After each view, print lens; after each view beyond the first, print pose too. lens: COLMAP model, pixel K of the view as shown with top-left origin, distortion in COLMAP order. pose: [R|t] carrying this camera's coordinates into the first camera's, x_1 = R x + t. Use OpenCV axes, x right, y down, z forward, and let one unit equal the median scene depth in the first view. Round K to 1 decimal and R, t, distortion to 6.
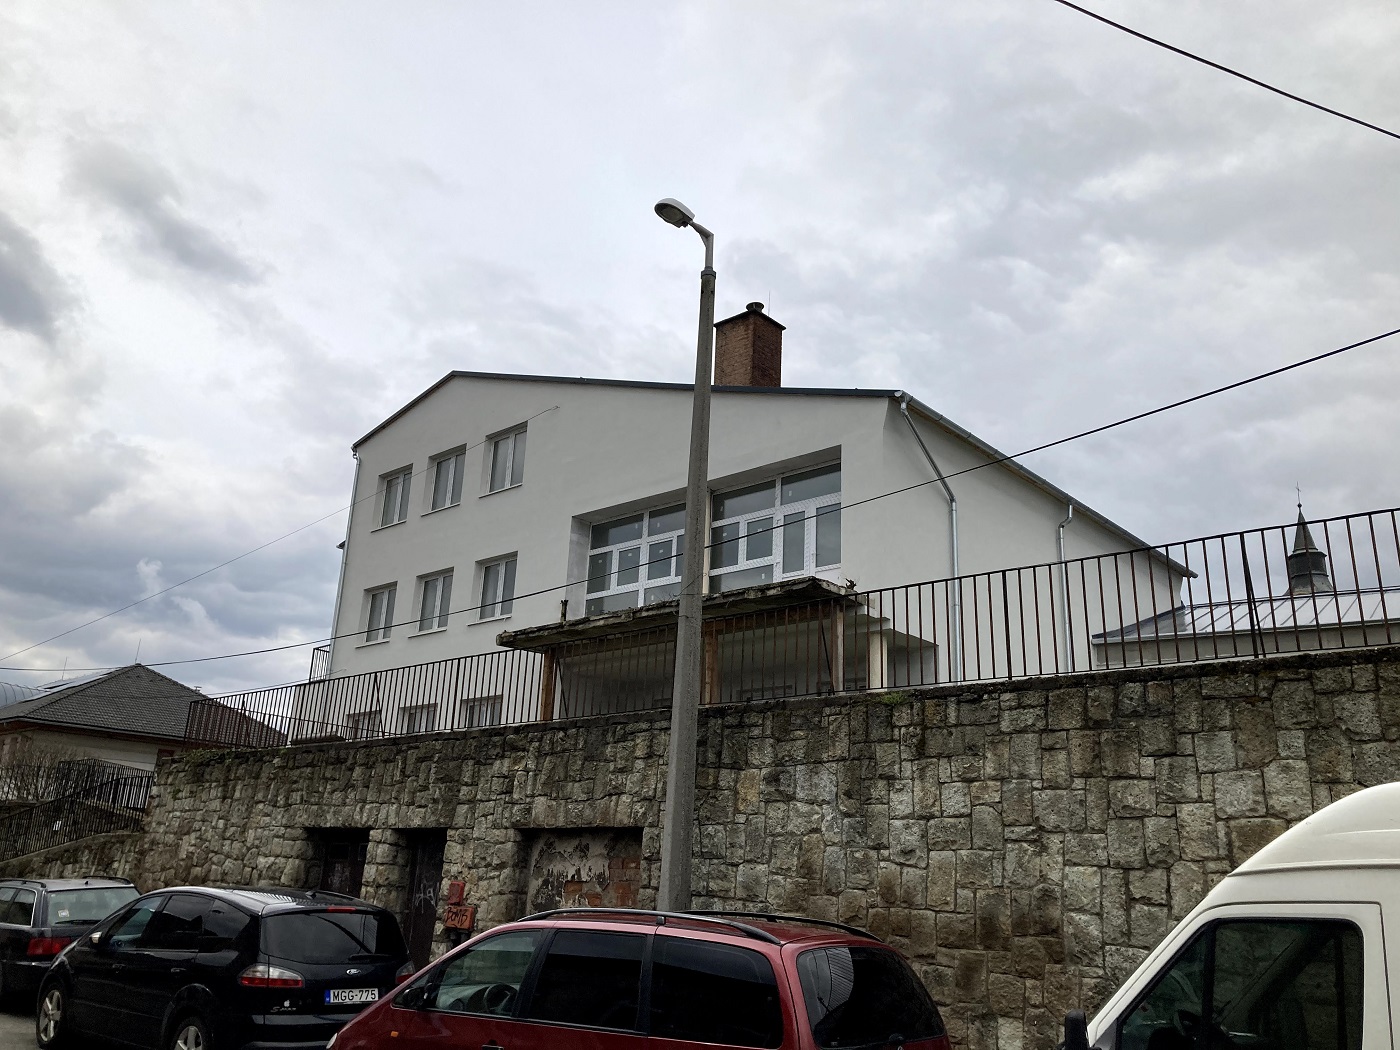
lens RADIAL K [[1120.8, 0, 725.8], [0, 1120.8, 520.5], [0, 0, 1]] dist [0.036065, -0.032766]
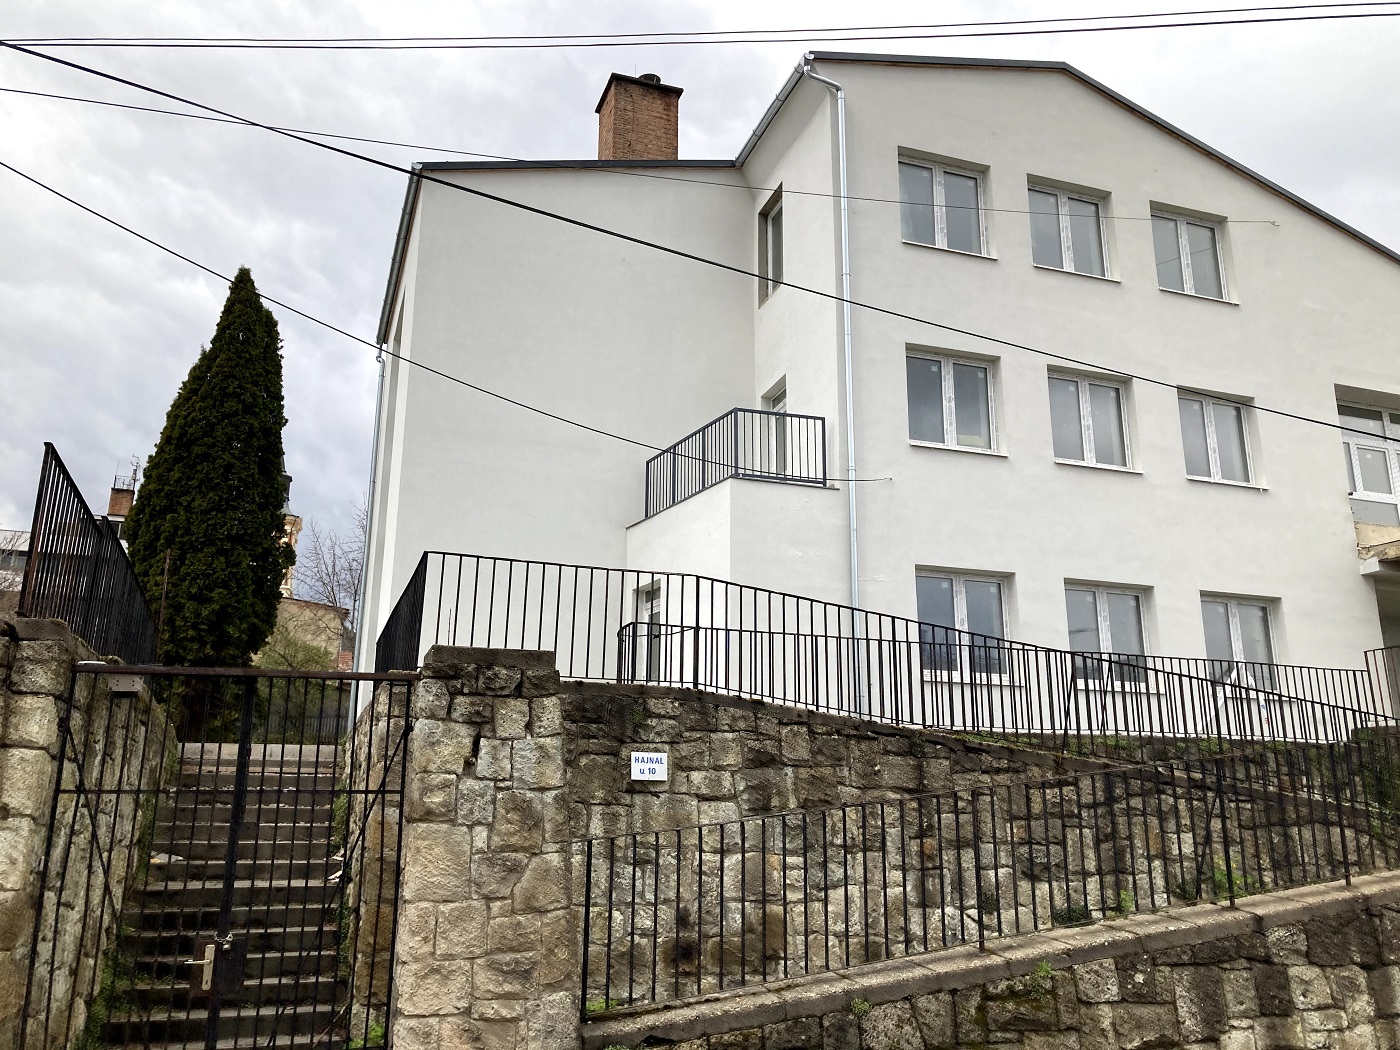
lens RADIAL K [[1120.8, 0, 722.0], [0, 1120.8, 504.4], [0, 0, 1]] dist [0.036065, -0.032766]
pose [[0.465200, 0.193468, 0.863805, -1.009041], [-0.258034, 0.963083, -0.076740, 0.249497], [-0.846763, -0.187192, 0.497947, 0.969423]]
